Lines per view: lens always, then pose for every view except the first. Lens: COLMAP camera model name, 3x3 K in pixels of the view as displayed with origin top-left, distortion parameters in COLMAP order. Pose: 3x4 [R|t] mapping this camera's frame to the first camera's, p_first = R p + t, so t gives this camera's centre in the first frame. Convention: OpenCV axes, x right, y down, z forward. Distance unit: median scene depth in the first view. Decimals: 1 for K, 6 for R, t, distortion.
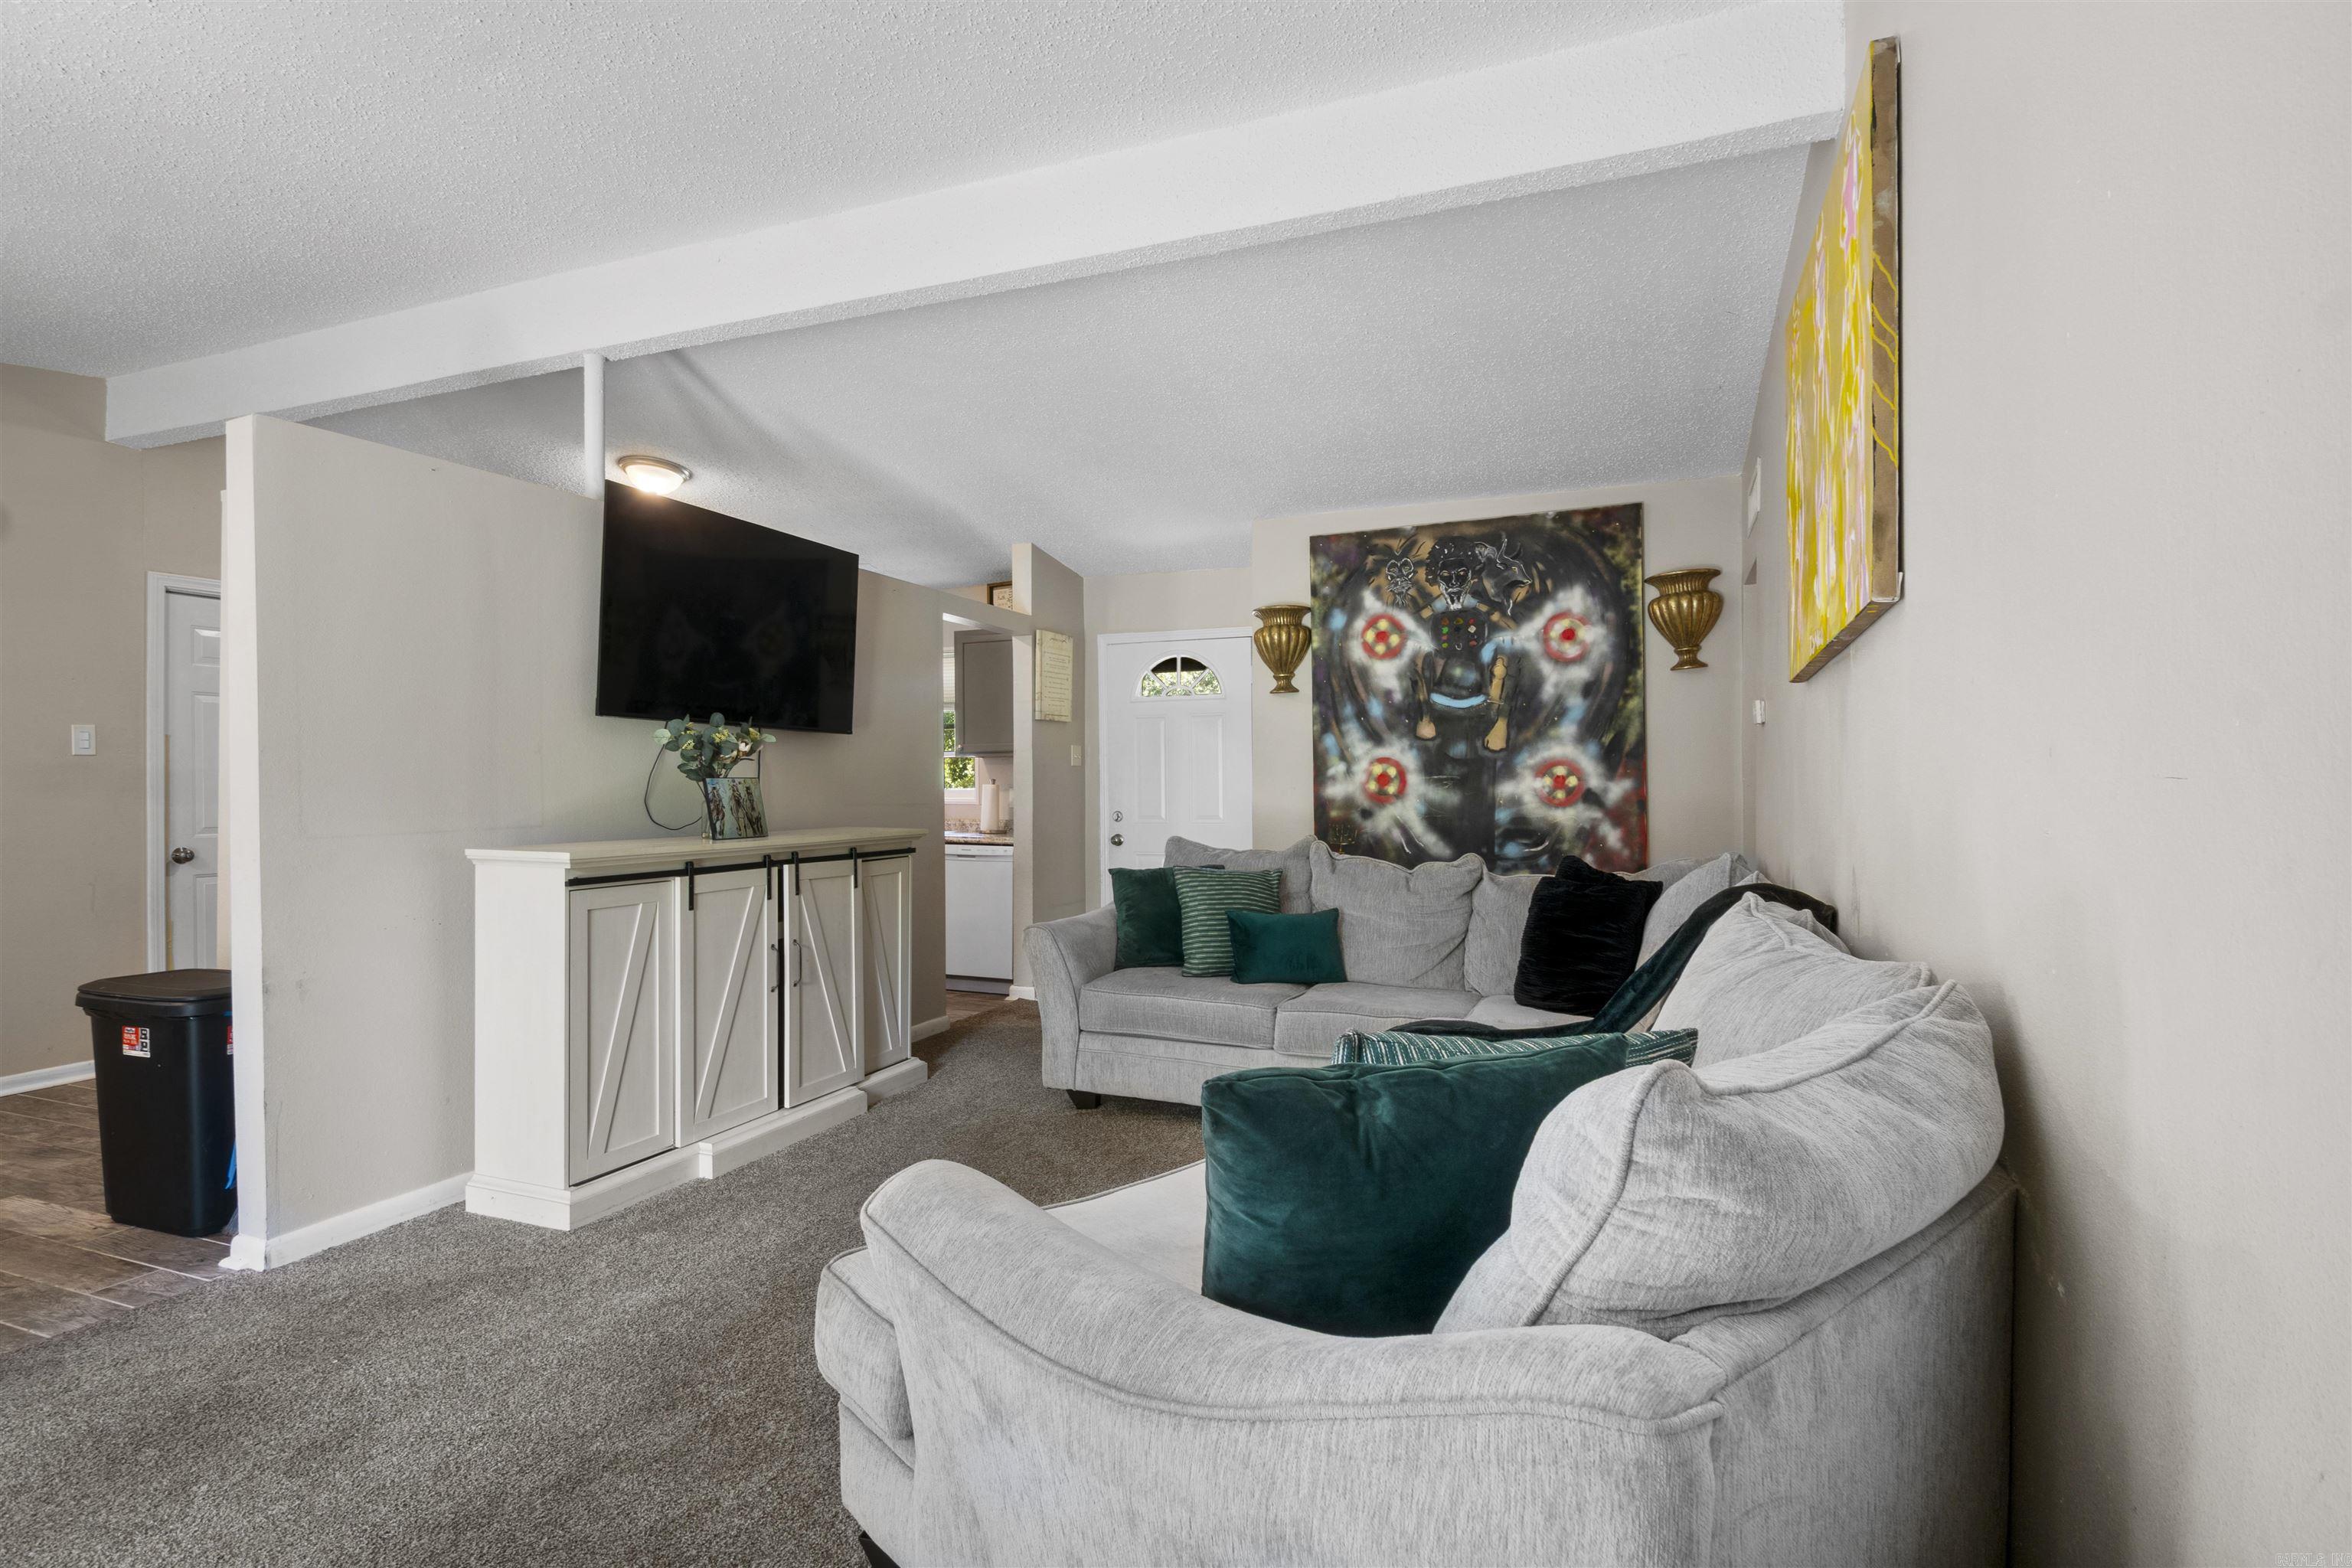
lens RADIAL K [[1203.9, 0, 1173.8], [0, 1203.9, 784.6], [0, 0, 1]] dist [-0.006740, 0.004951]
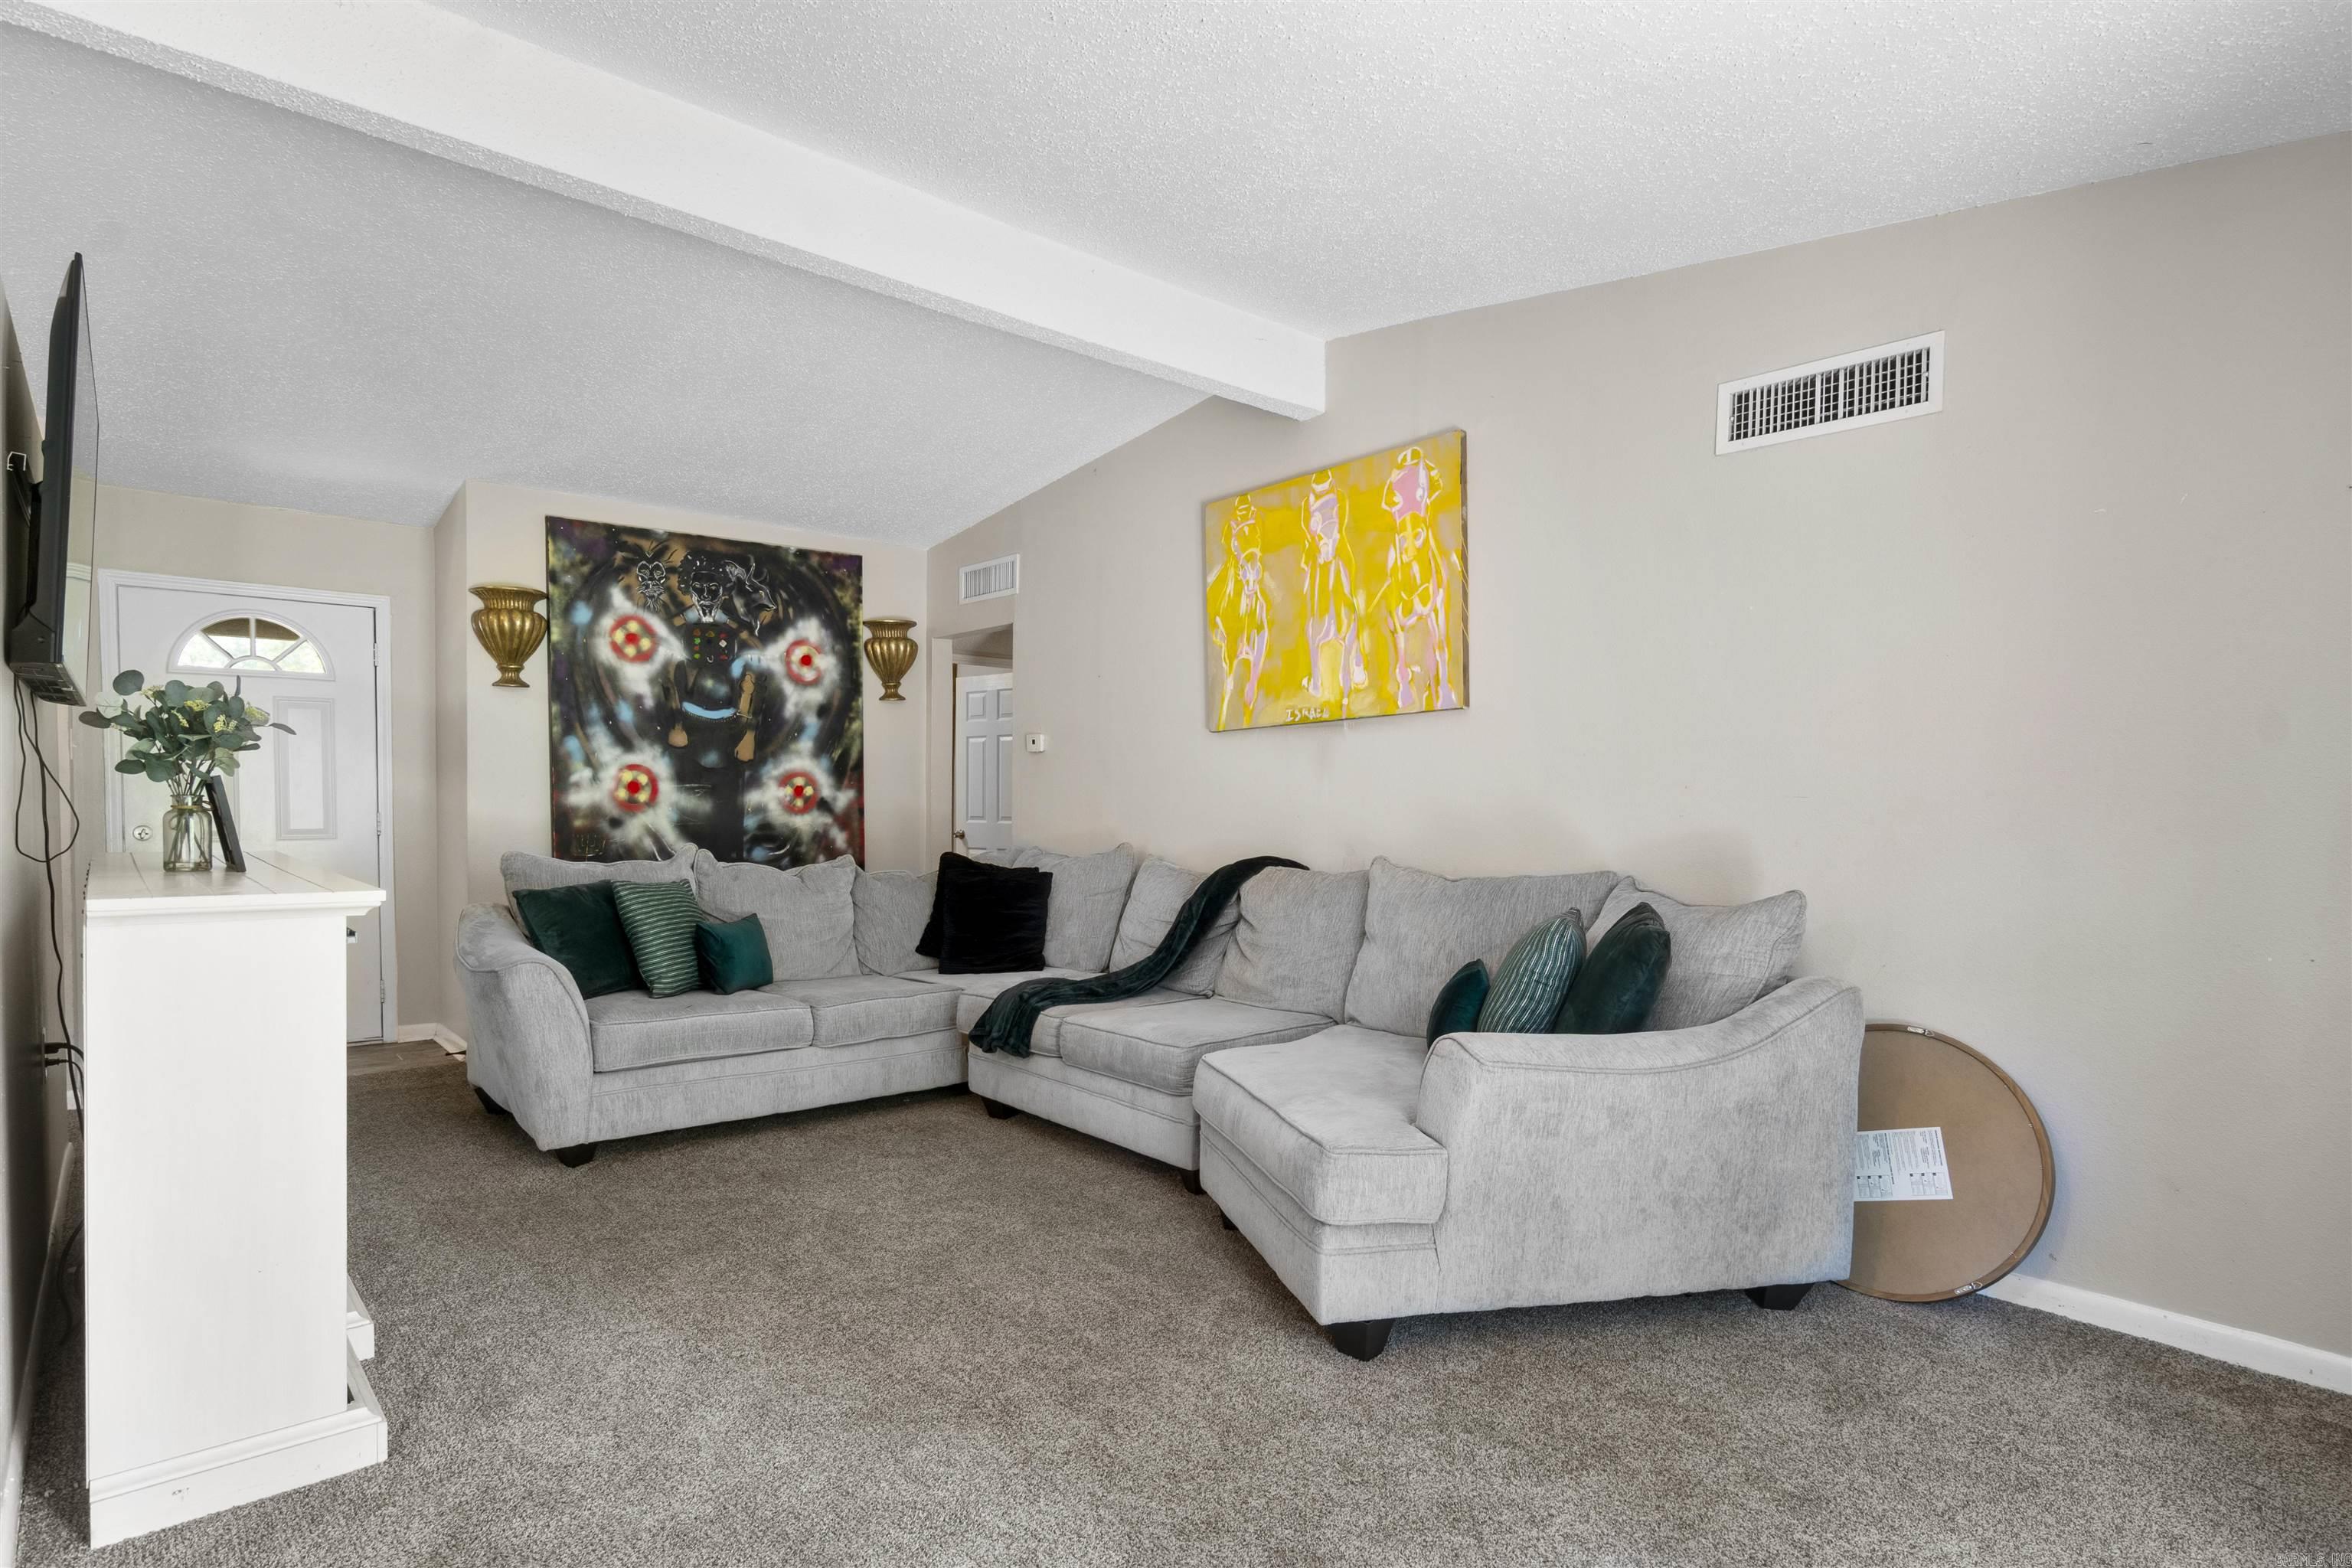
lens RADIAL K [[1203.9, 0, 1182.7], [0, 1203.9, 826.7], [0, 0, 1]] dist [-0.006740, 0.004951]
pose [[0.436711, -0.016589, 0.899449, -0.517933], [-0.008017, 0.999719, 0.022330, 0.002700], [-0.899566, -0.016963, 0.436455, 0.186147]]
